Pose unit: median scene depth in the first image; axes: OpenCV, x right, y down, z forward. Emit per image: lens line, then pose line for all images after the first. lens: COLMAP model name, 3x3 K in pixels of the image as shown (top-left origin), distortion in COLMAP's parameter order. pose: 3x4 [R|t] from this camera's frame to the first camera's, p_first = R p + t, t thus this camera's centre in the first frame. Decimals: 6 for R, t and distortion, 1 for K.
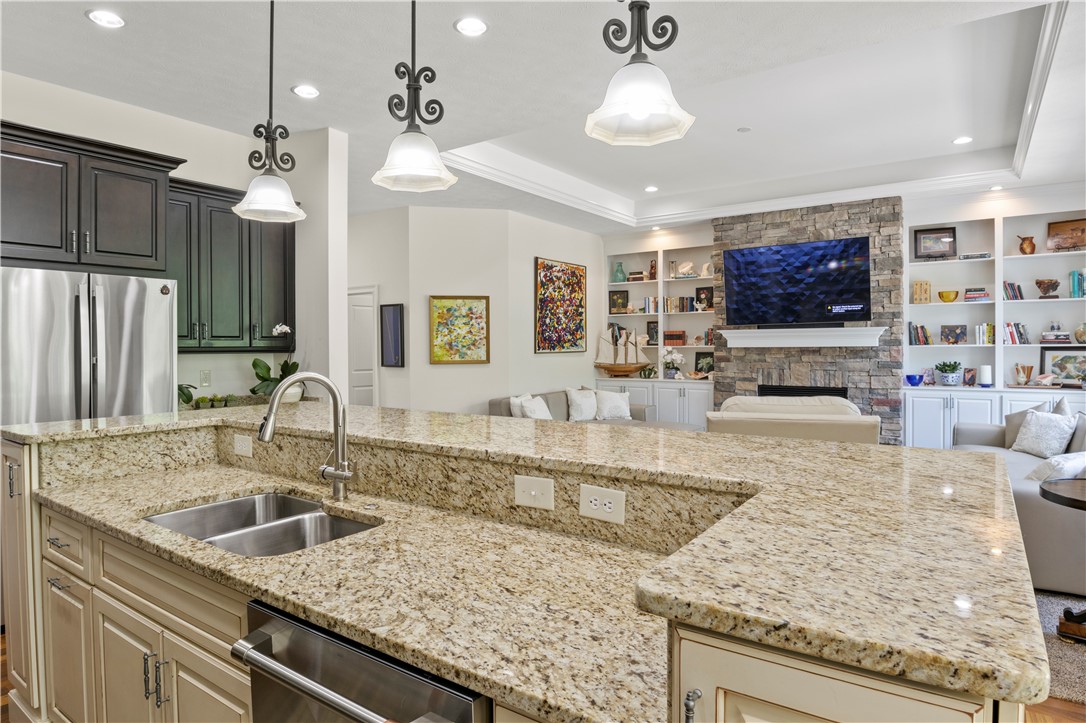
lens RADIAL K [[621.1, 0, 542.9], [0, 621.1, 356.5], [0, 0, 1]] dist [-0.000507, -0.000058]
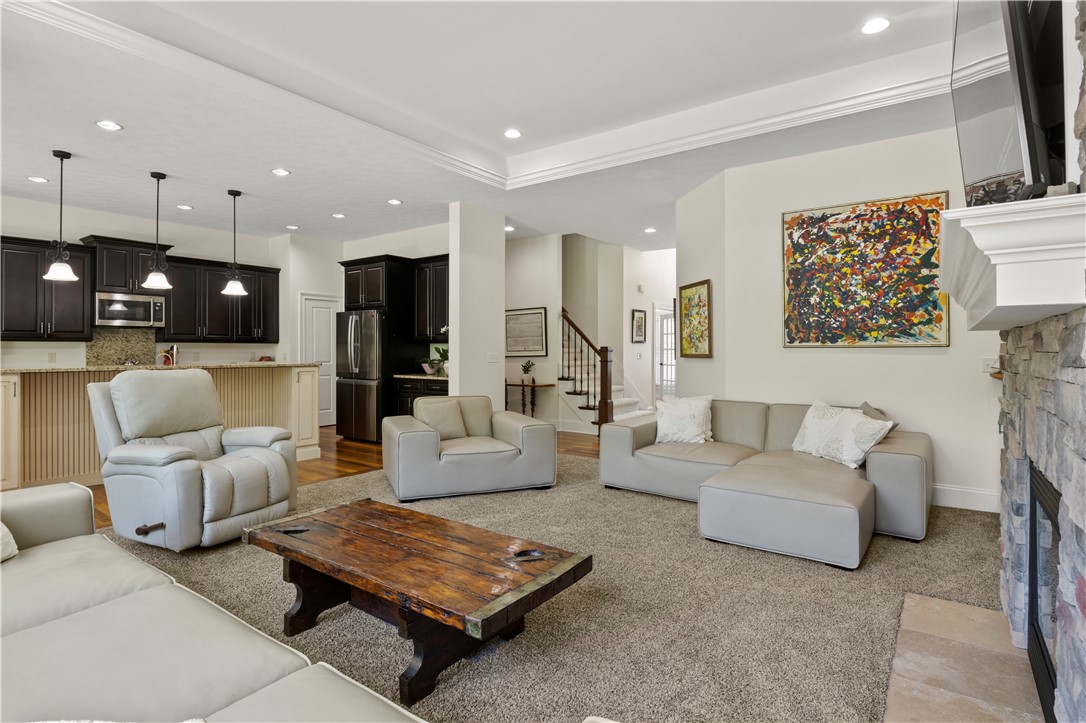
lens RADIAL K [[551.9, 0, 545.3], [0, 551.9, 352.8], [0, 0, 1]] dist [-0.001725, -0.000142]
pose [[-0.002427, 0.012864, -0.999914, 0.594359], [-0.016929, 0.999773, 0.012904, -0.002058], [0.999854, 0.016959, -0.002209, 0.688193]]
